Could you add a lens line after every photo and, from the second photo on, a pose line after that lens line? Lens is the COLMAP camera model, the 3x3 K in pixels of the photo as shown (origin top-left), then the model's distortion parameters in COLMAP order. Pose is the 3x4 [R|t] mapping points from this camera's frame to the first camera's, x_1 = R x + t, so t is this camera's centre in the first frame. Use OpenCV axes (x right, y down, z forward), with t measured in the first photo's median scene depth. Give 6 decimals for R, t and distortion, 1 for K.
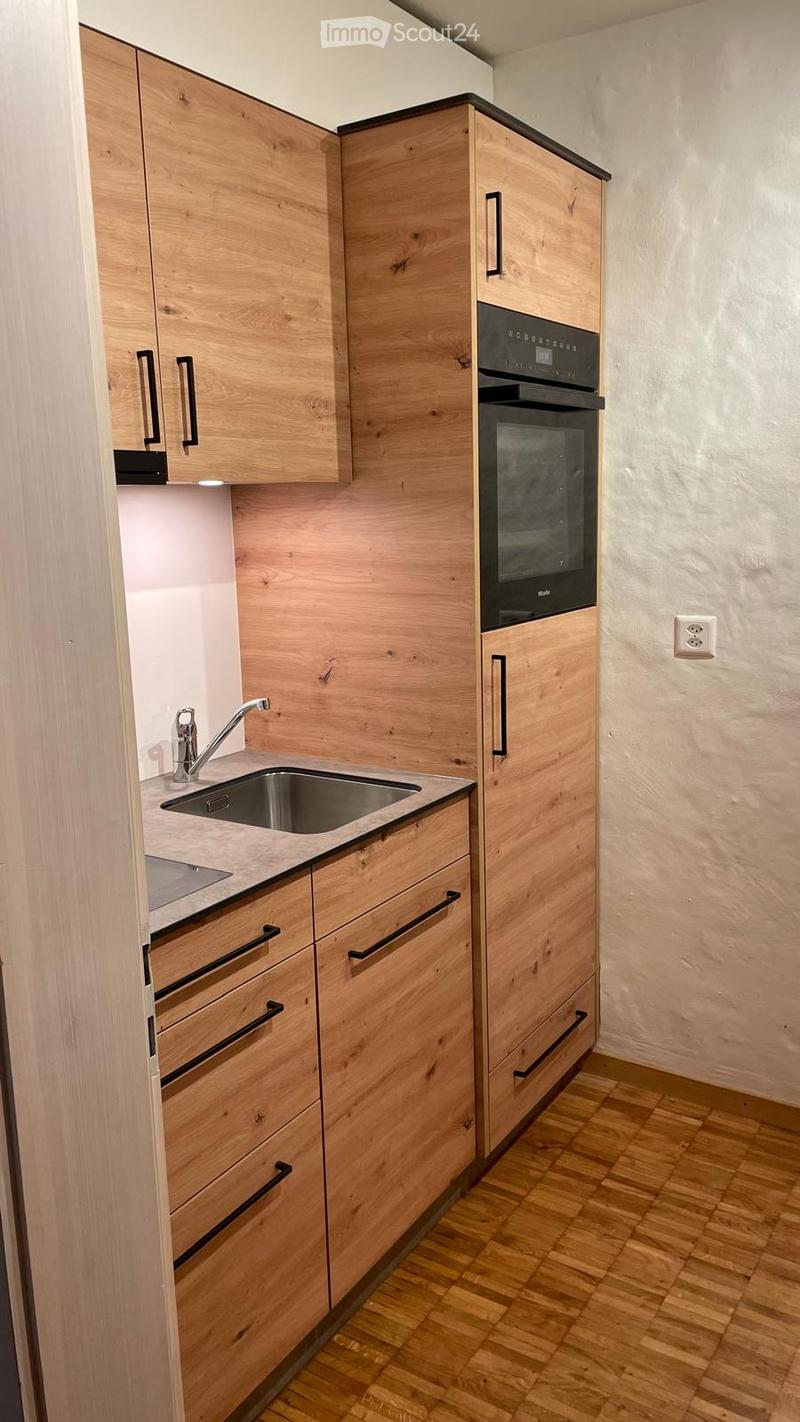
lens RADIAL K [[1085.4, 0, 404.0], [0, 1085.4, 710.6], [0, 0, 1]] dist [0.073957, -0.058256]
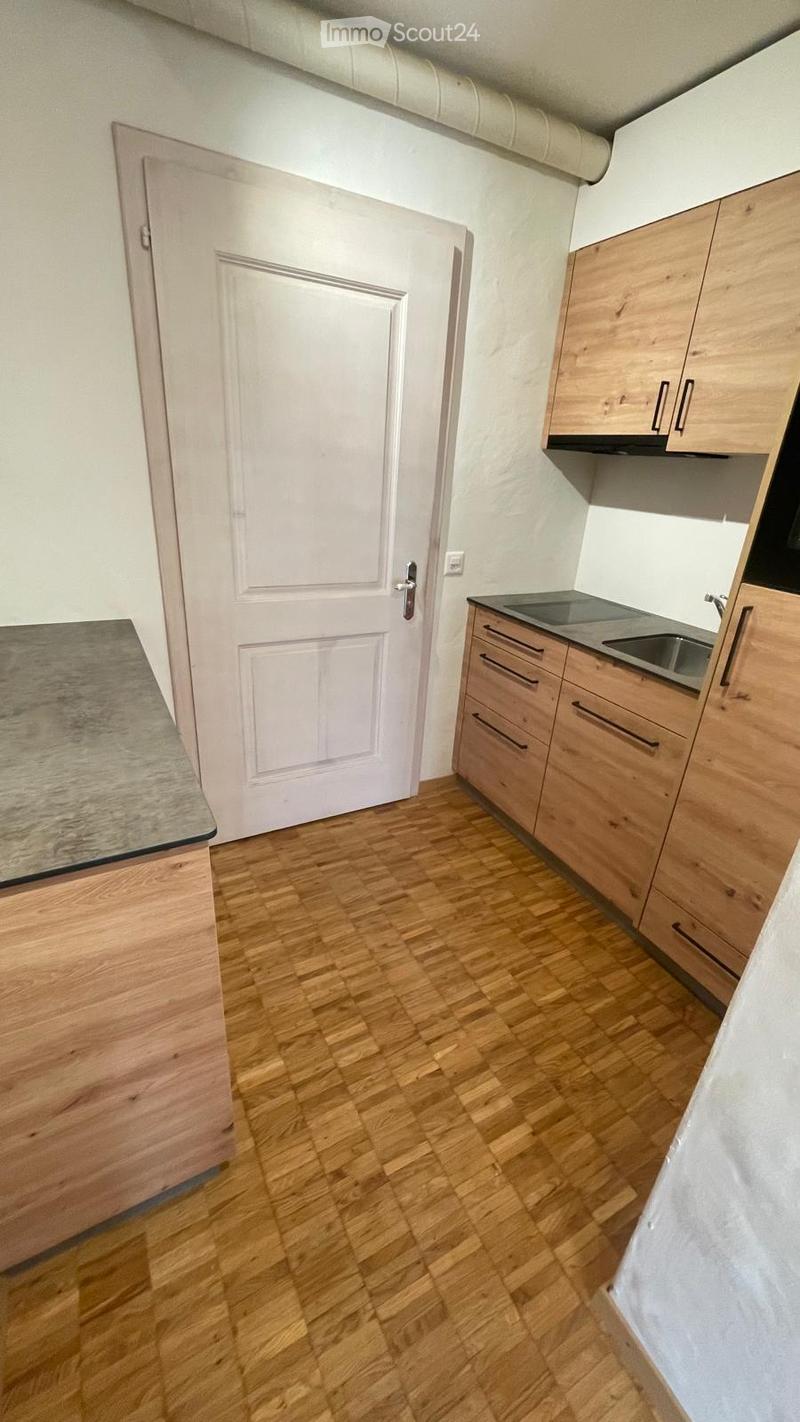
lens RADIAL K [[576.9, 0, 404.0], [0, 576.9, 708.5], [0, 0, 1]] dist [-0.001321, -0.000099]
pose [[-0.474300, 0.354794, -0.805705, 0.879820], [-0.214002, 0.841281, 0.496437, -0.205455], [0.853957, 0.407882, -0.323093, 0.988517]]
